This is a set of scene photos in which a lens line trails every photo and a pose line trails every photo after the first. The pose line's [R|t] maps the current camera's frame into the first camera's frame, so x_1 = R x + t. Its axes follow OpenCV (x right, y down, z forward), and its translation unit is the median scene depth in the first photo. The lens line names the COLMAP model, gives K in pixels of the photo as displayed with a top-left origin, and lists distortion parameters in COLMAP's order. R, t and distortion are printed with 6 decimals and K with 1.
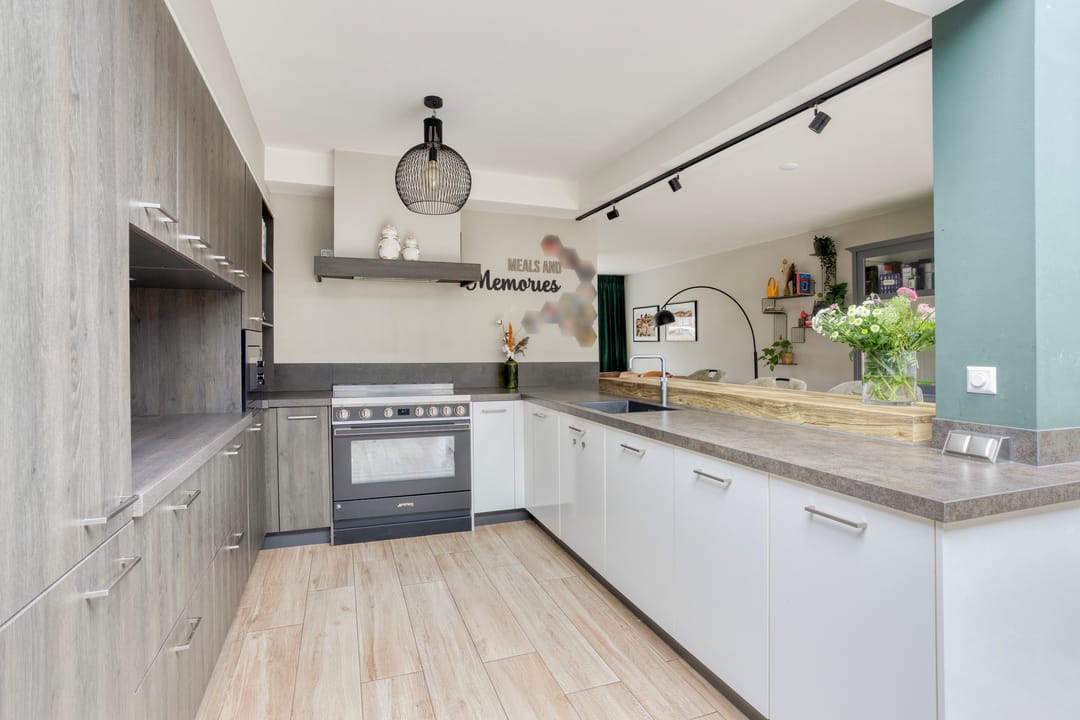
lens RADIAL K [[540.5, 0, 540.0], [0, 540.5, 360.0], [0, 0, 1]] dist [-0.002179, -0.000199]
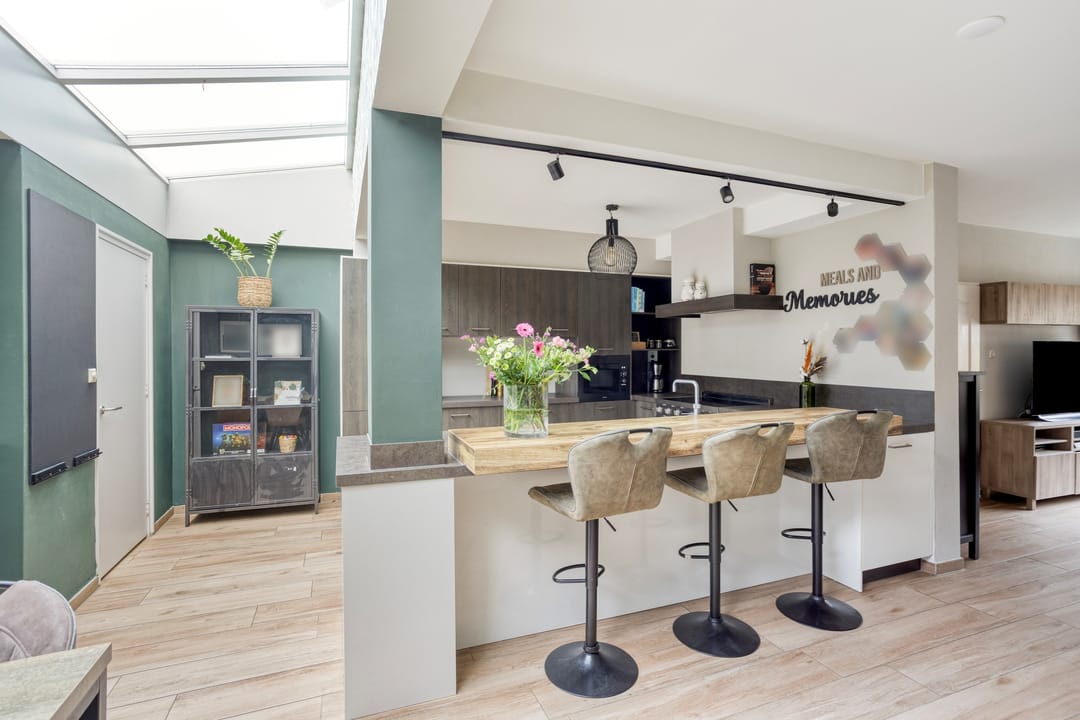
lens RADIAL K [[518.8, 0, 537.3], [0, 518.8, 353.7], [0, 0, 1]] dist [-0.051280, 0.030678]
pose [[0.018196, 0.000417, -0.999834, 0.822306], [-0.022445, 0.999748, 0.000009, -0.038095], [0.999582, 0.022441, 0.018201, 0.495284]]
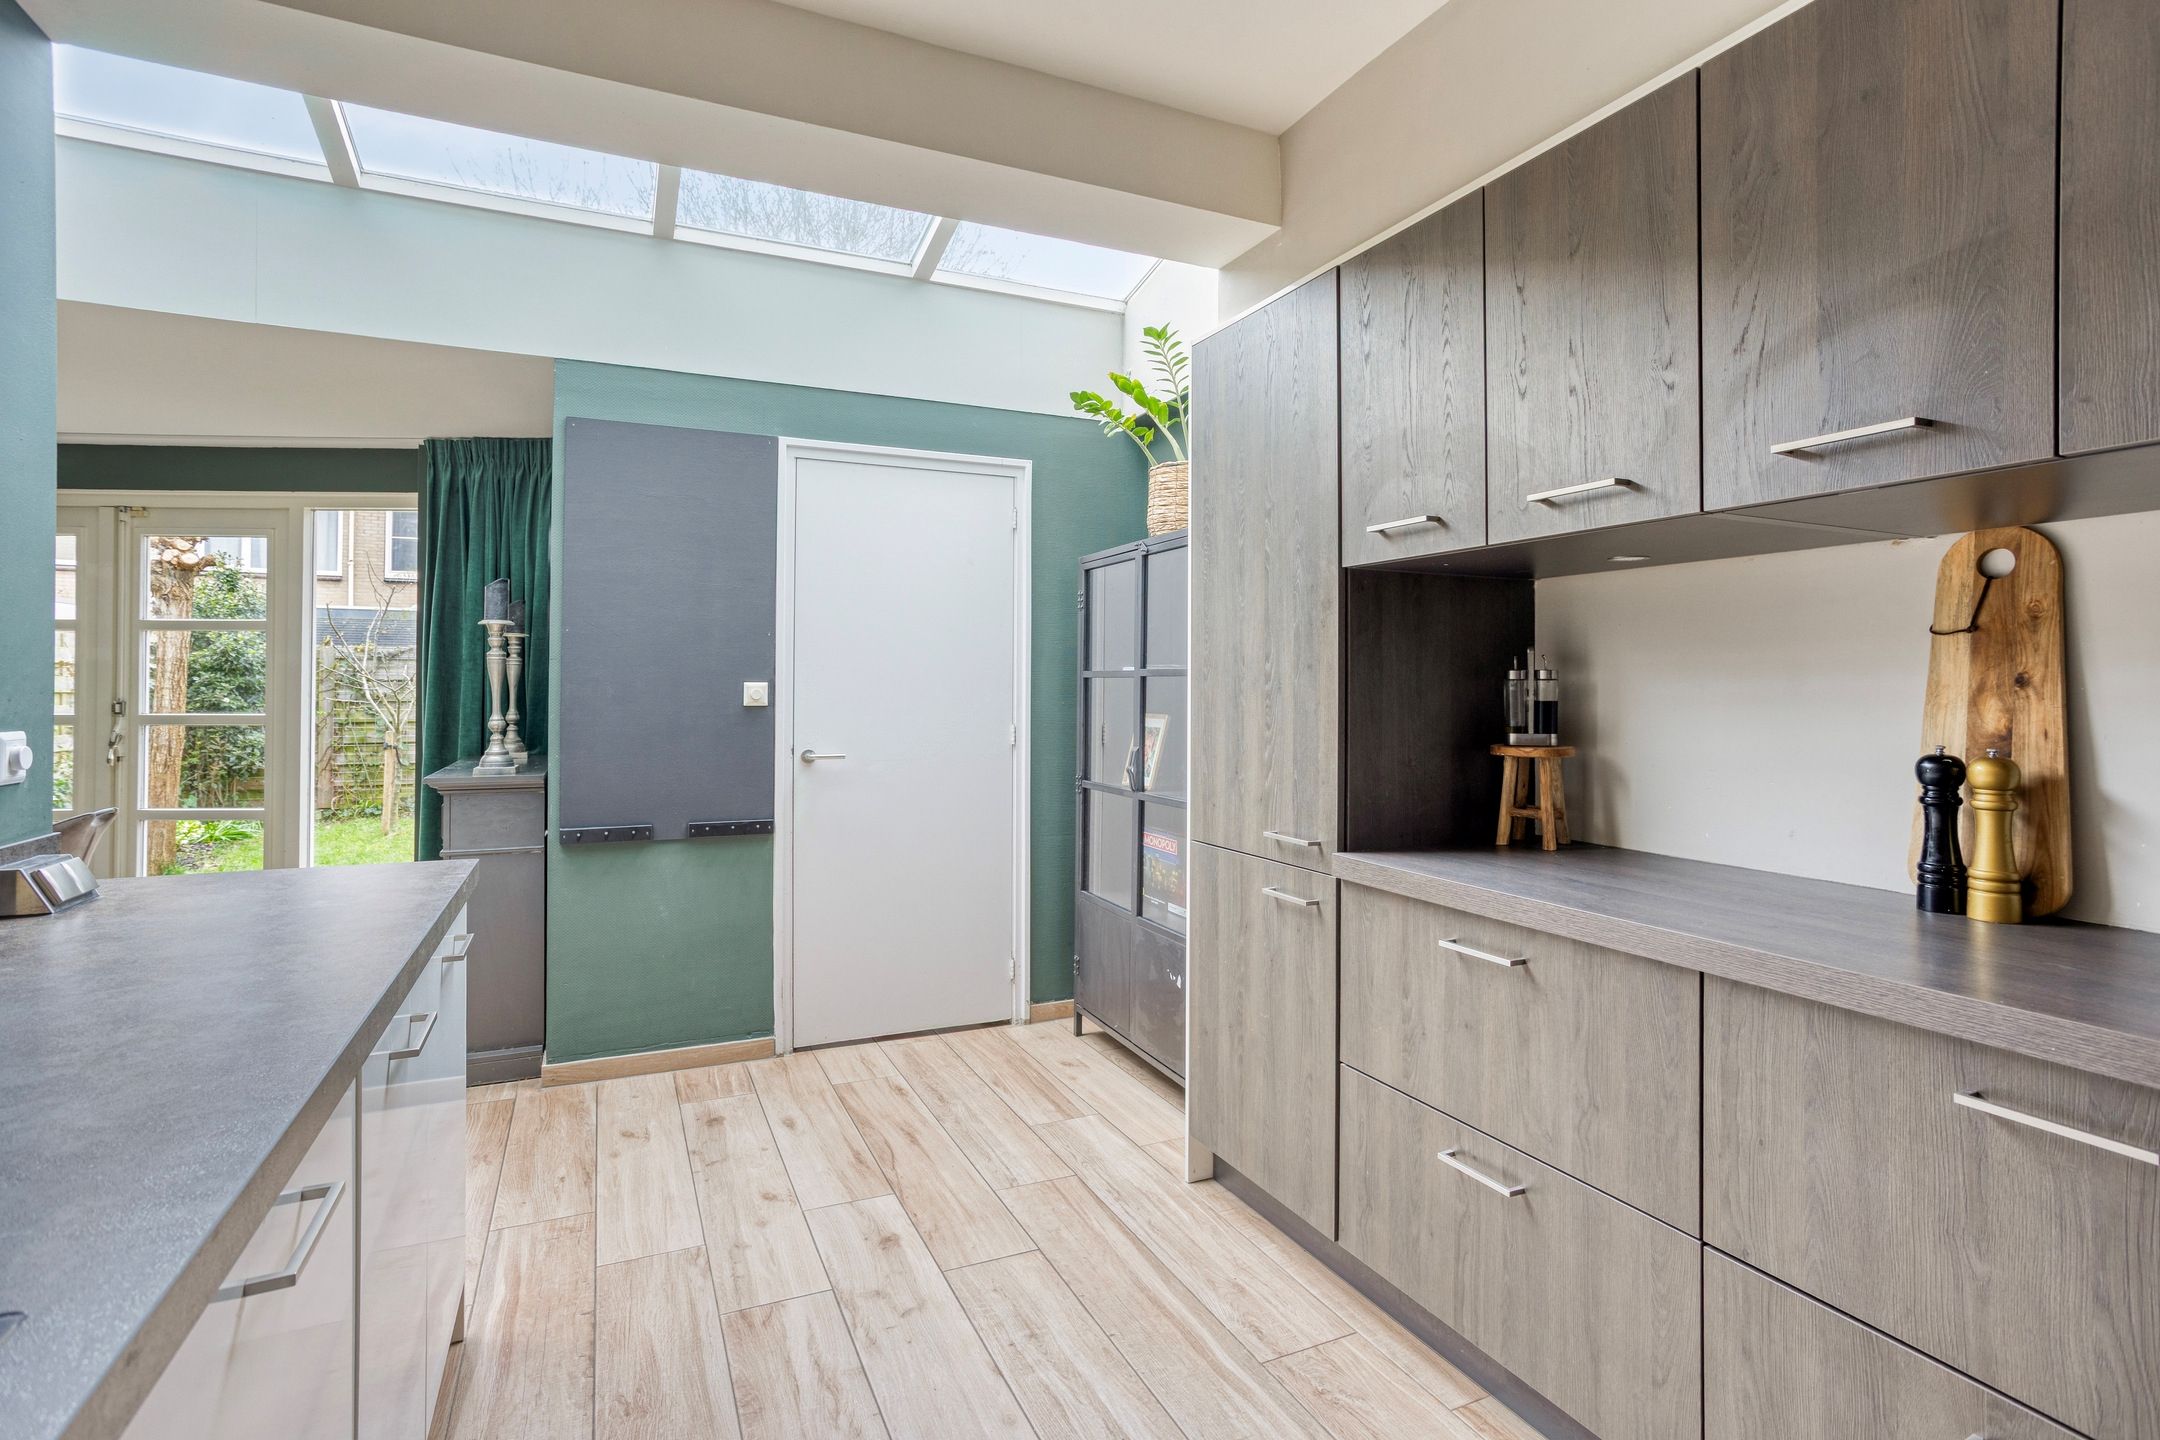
lens RADIAL K [[1043.3, 0, 1073.9], [0, 1043.3, 675.5], [0, 0, 1]] dist [-0.055538, 0.033600]
pose [[-0.997440, -0.007713, -0.071085, -0.040346], [-0.008463, 0.999912, 0.010260, -0.021212], [0.070999, 0.010835, -0.997418, 0.746762]]
